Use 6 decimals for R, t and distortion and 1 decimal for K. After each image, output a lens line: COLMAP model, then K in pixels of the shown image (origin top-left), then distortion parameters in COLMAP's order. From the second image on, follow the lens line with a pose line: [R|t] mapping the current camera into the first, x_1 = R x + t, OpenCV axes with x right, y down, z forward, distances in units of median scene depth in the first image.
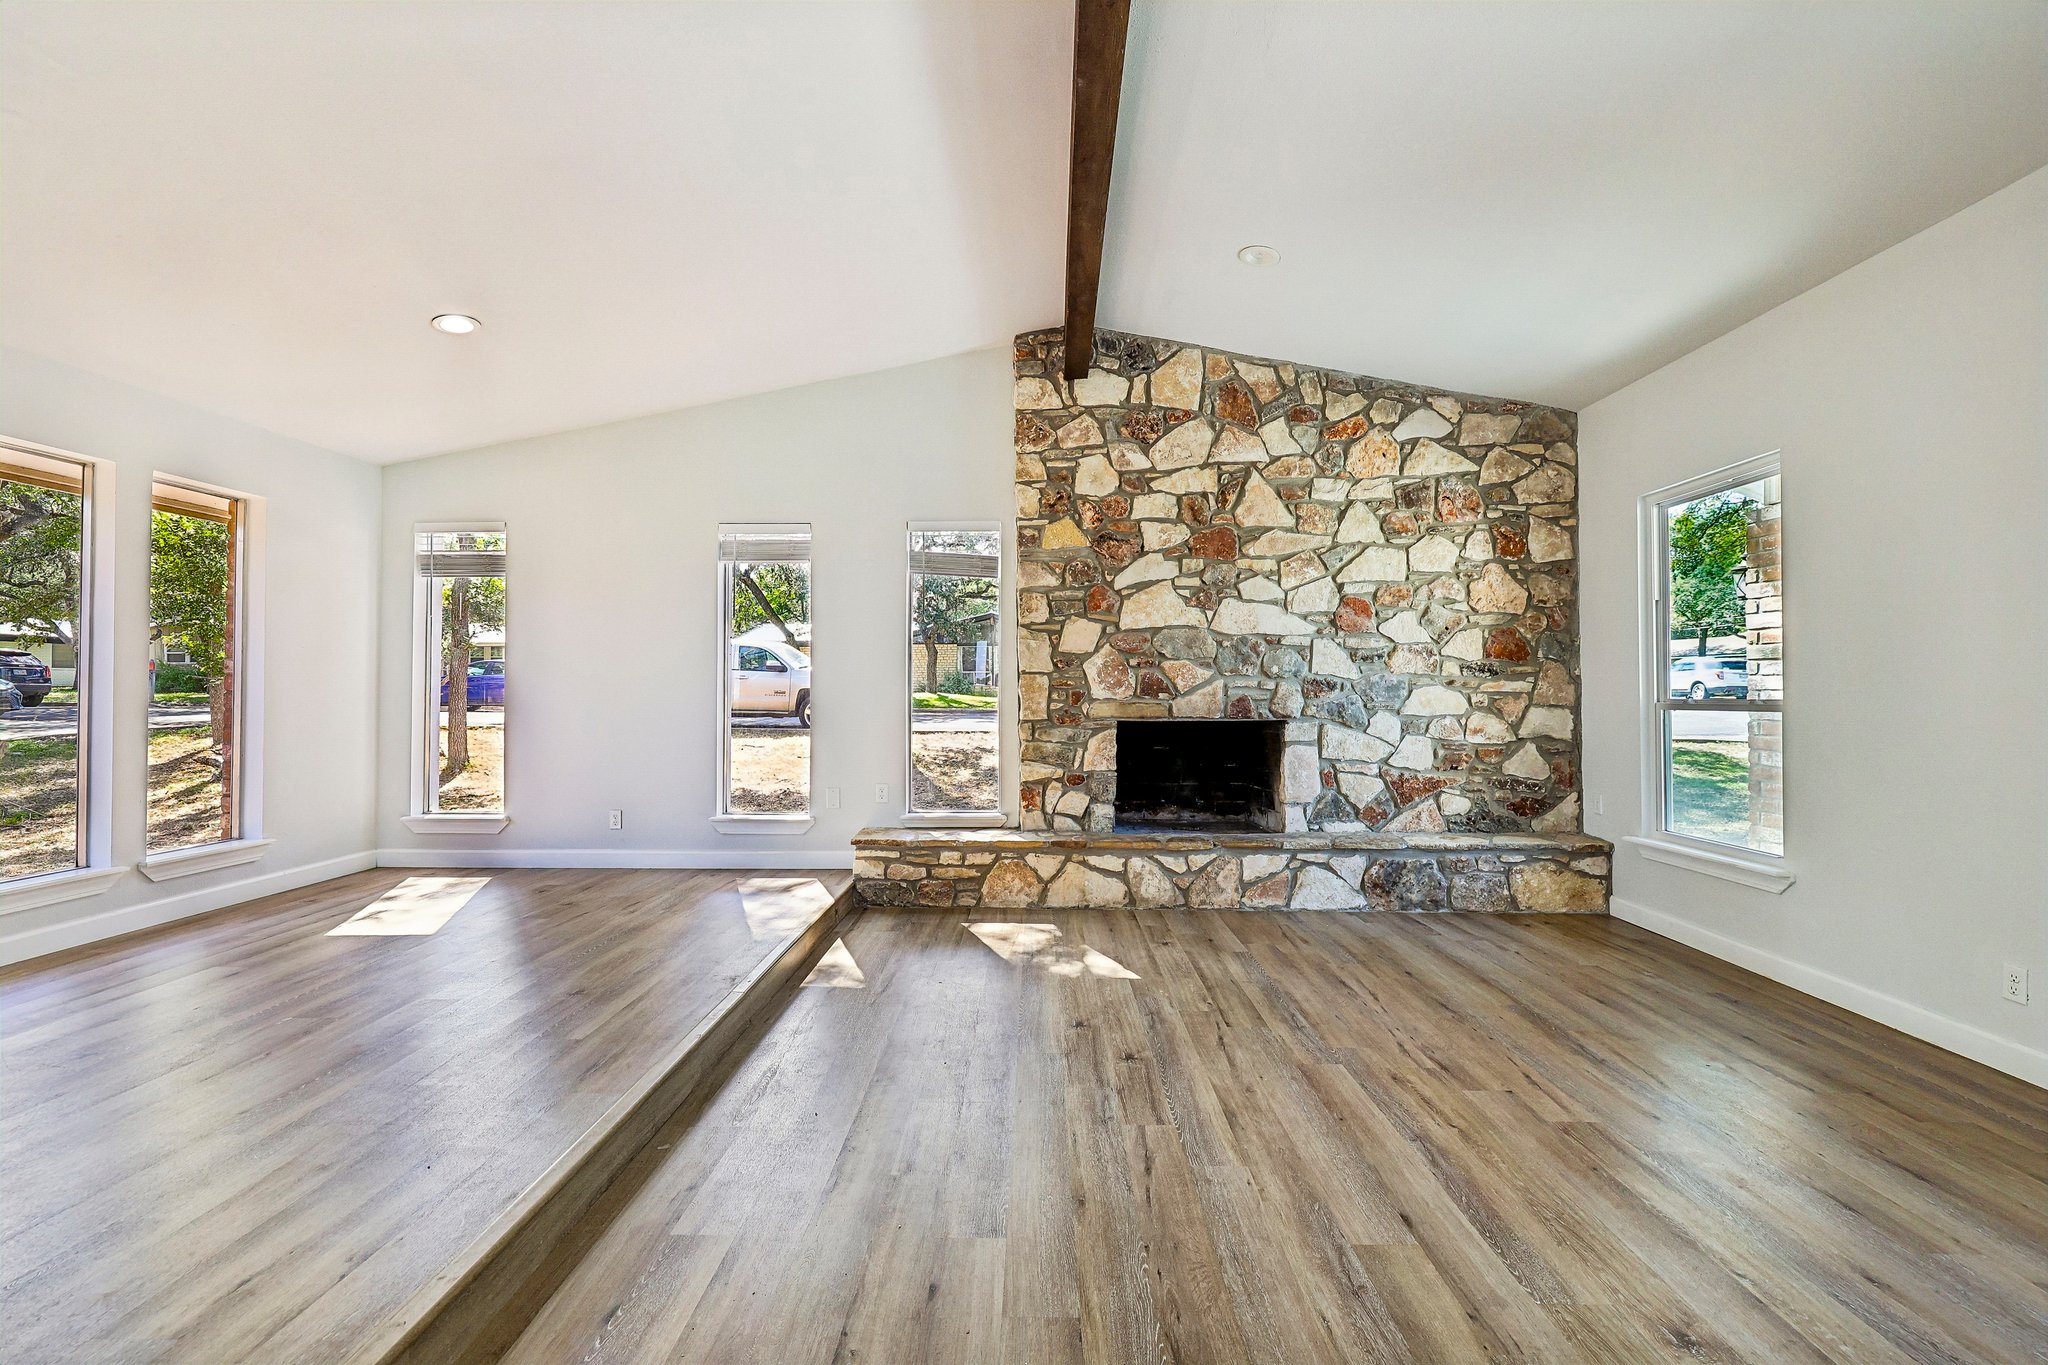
lens RADIAL K [[861.2, 0, 1027.3], [0, 861.2, 679.1], [0, 0, 1]] dist [-0.002031, -0.000014]
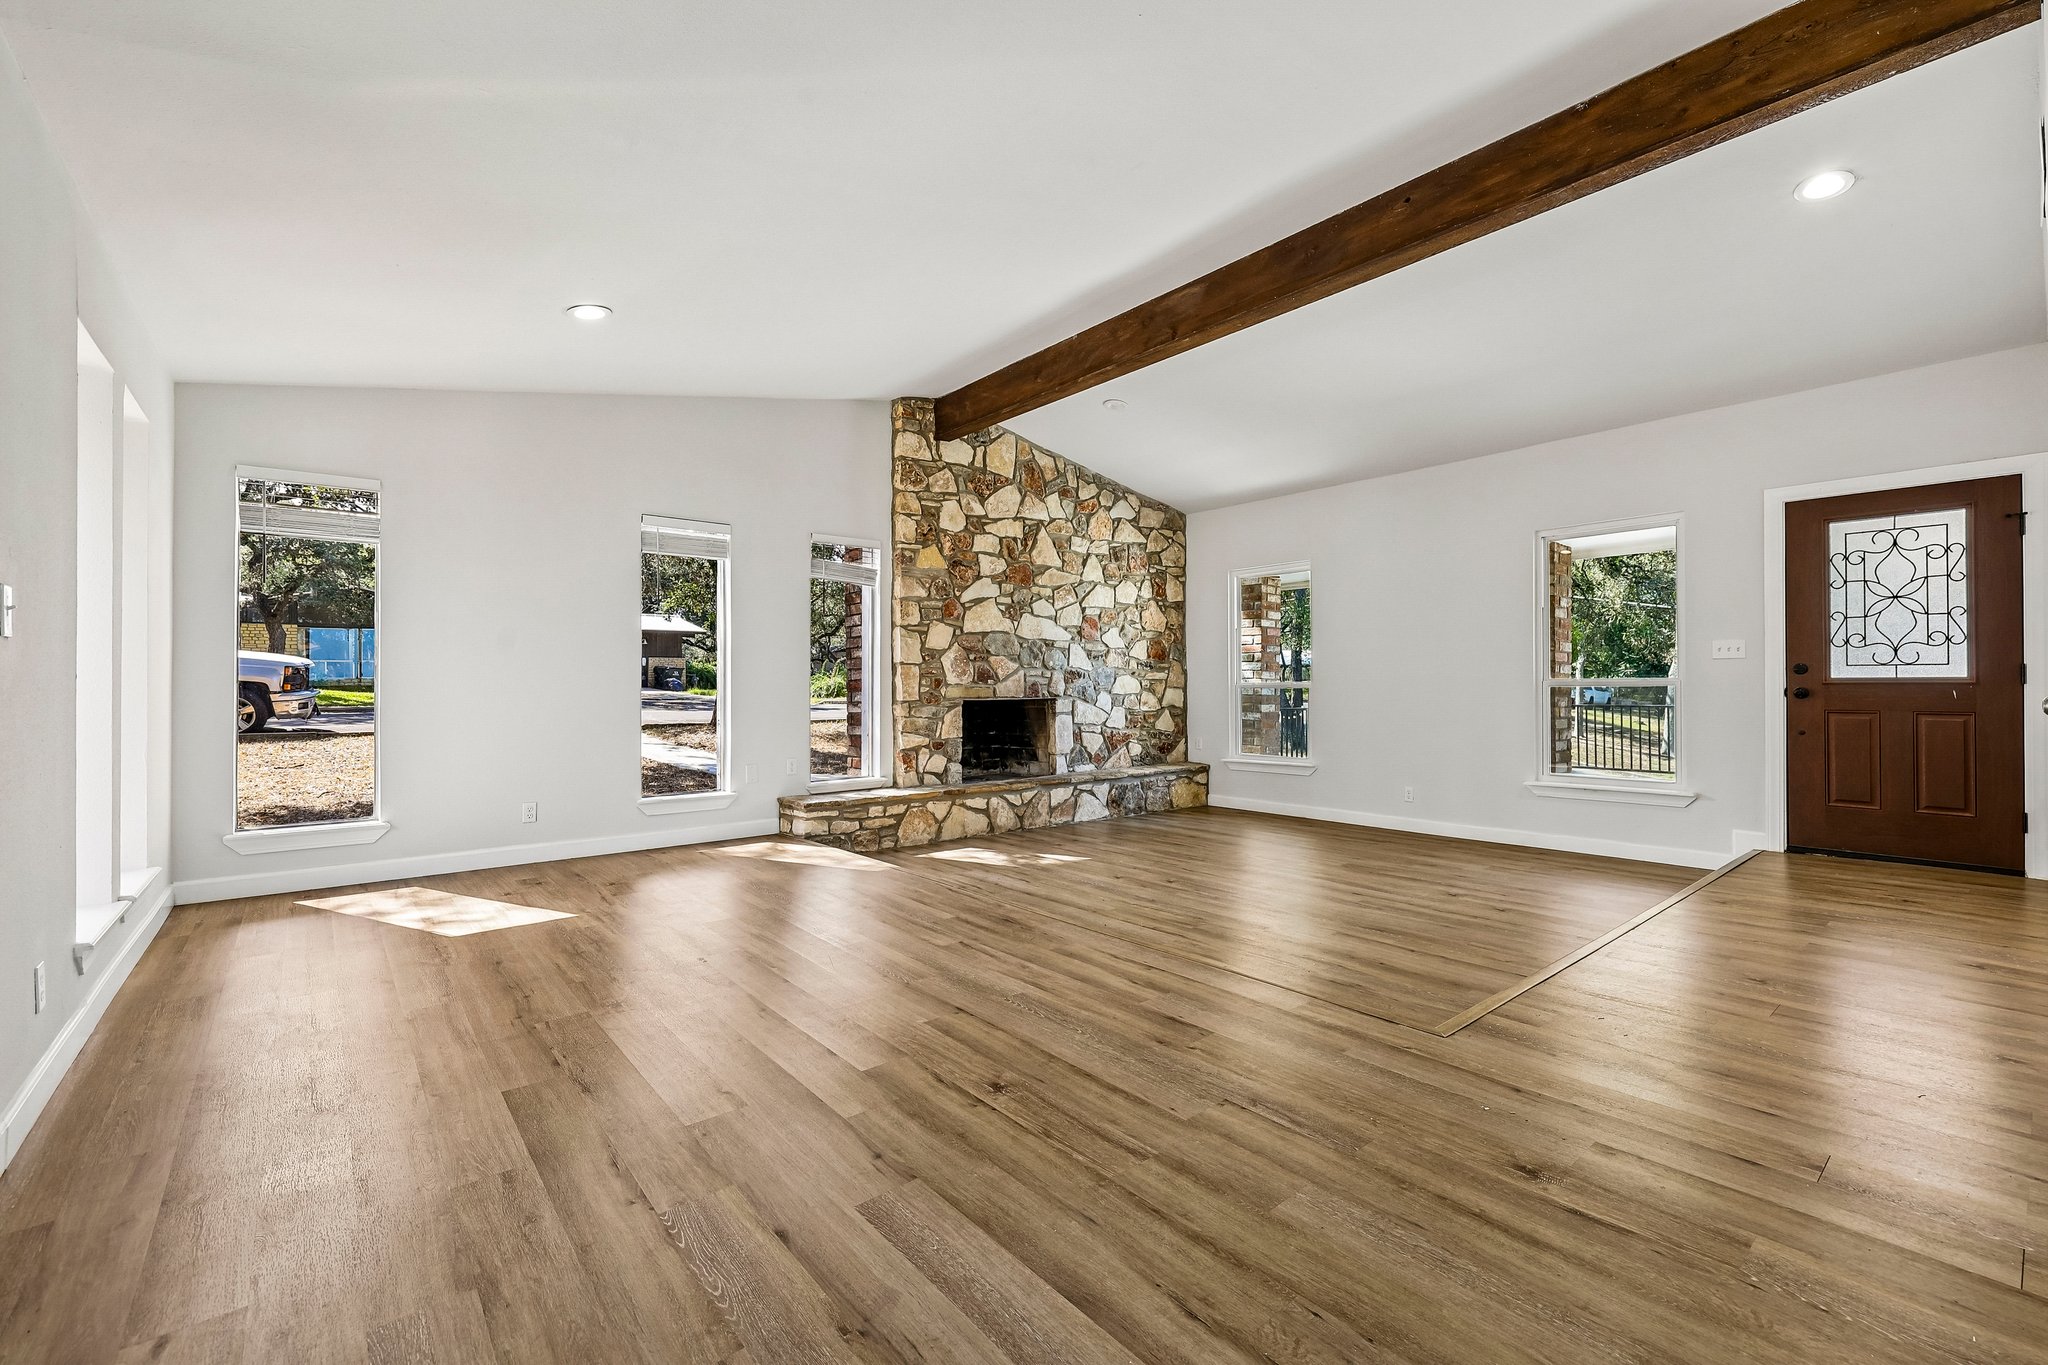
lens RADIAL K [[861.2, 0, 1027.3], [0, 861.2, 679.1], [0, 0, 1]] dist [-0.002031, -0.000014]
pose [[0.754052, 0.001047, 0.656814, -0.707975], [-0.005262, 0.999976, 0.004448, 0.008931], [-0.656793, -0.006810, 0.754040, -0.079338]]
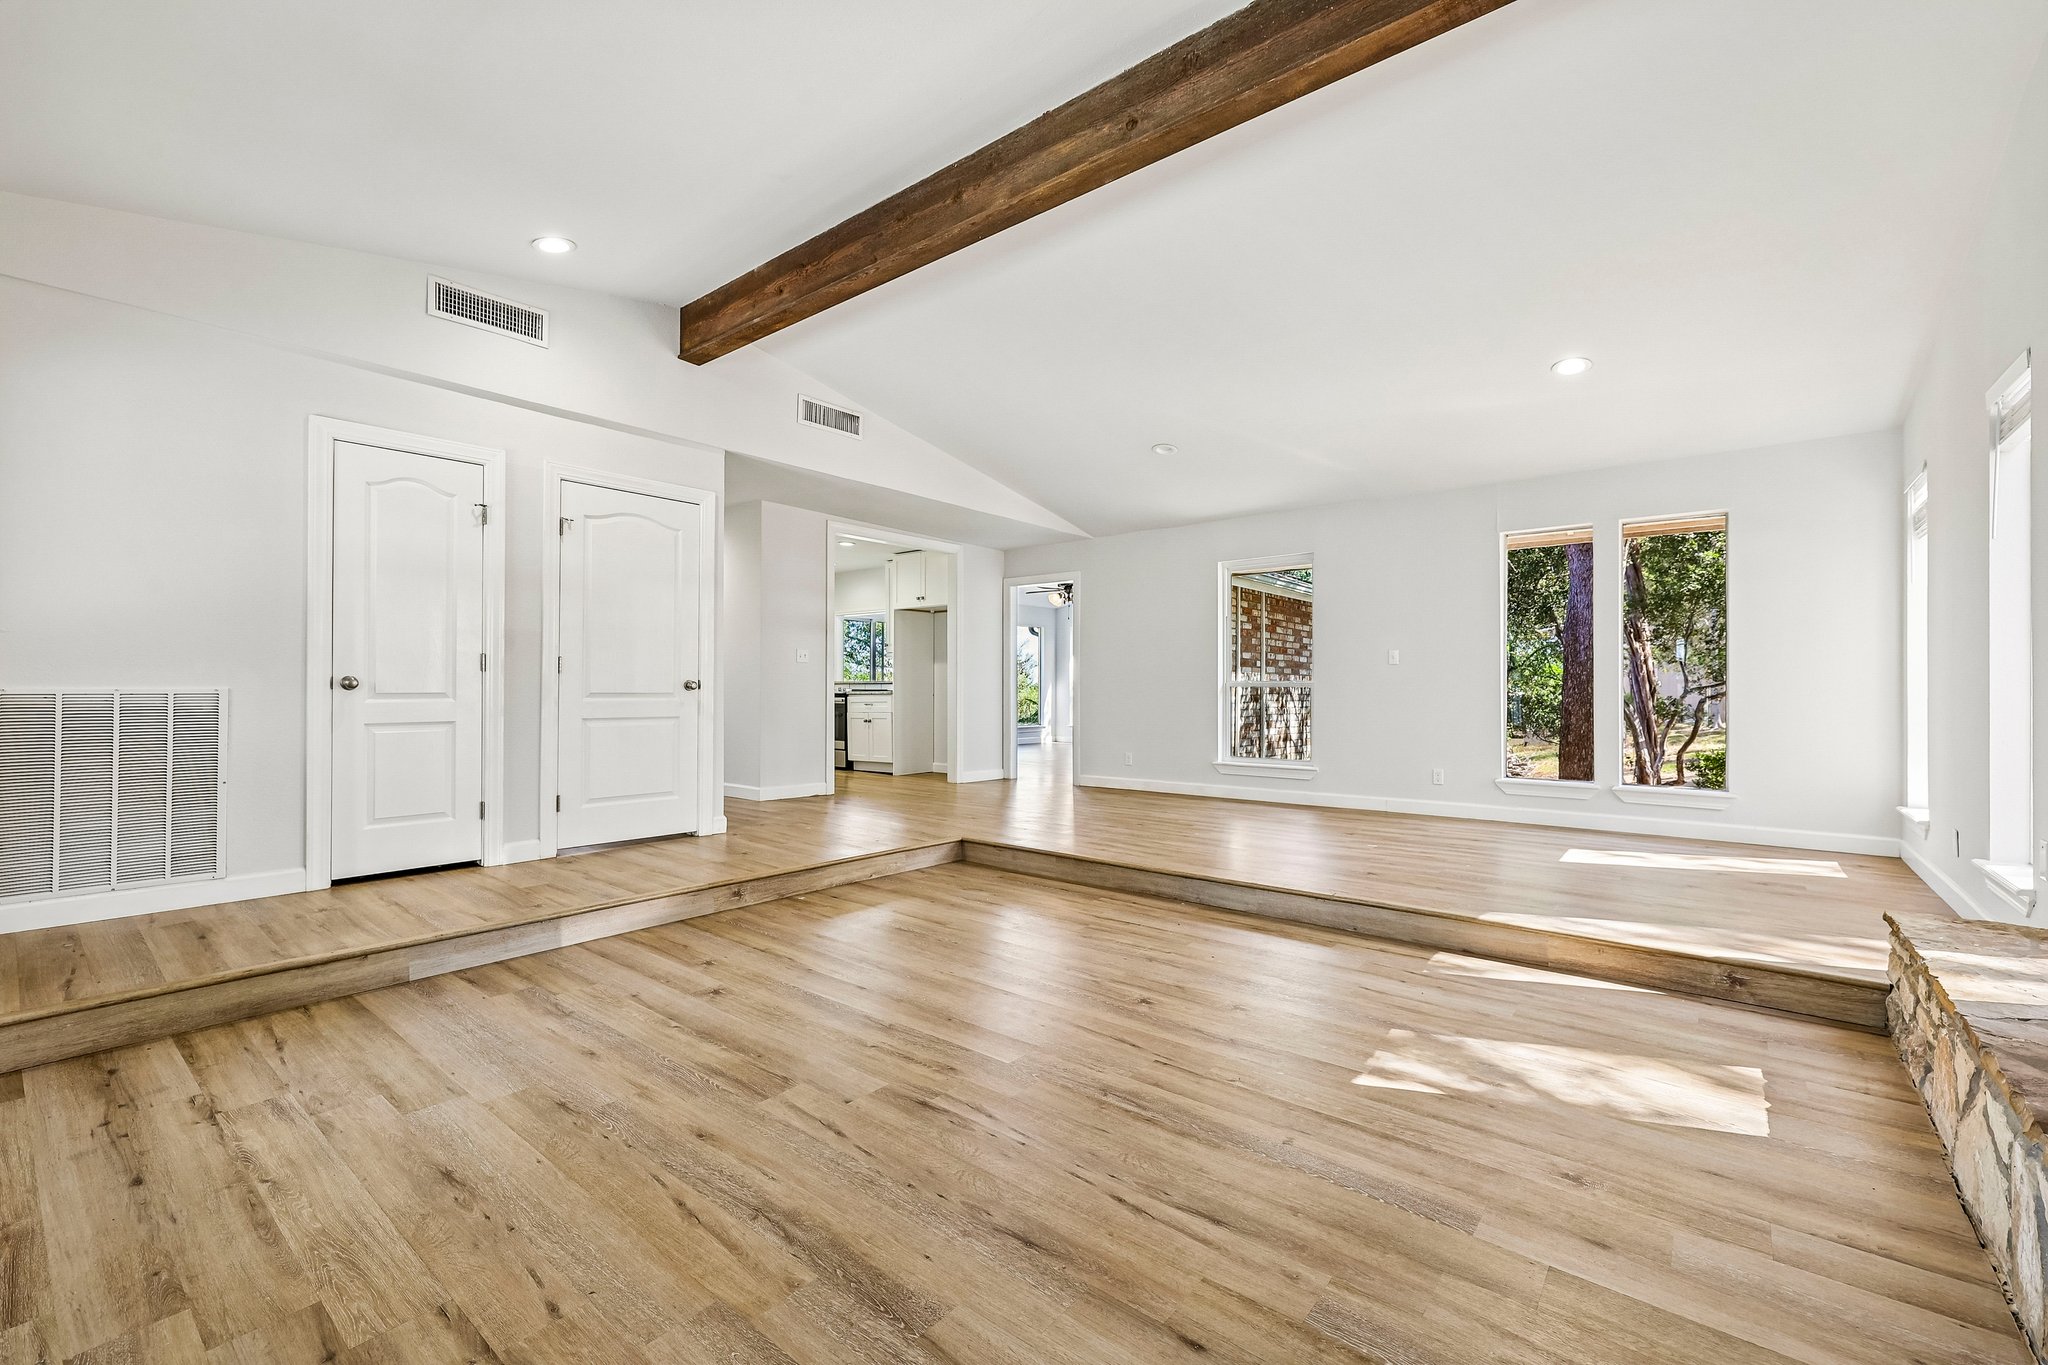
lens RADIAL K [[861.2, 0, 1027.3], [0, 861.2, 679.1], [0, 0, 1]] dist [-0.002031, -0.000014]
pose [[-0.620586, -0.009248, -0.784084, 0.576466], [0.005276, 0.999859, -0.015969, 0.033204], [0.784120, -0.014047, -0.620450, 0.857751]]
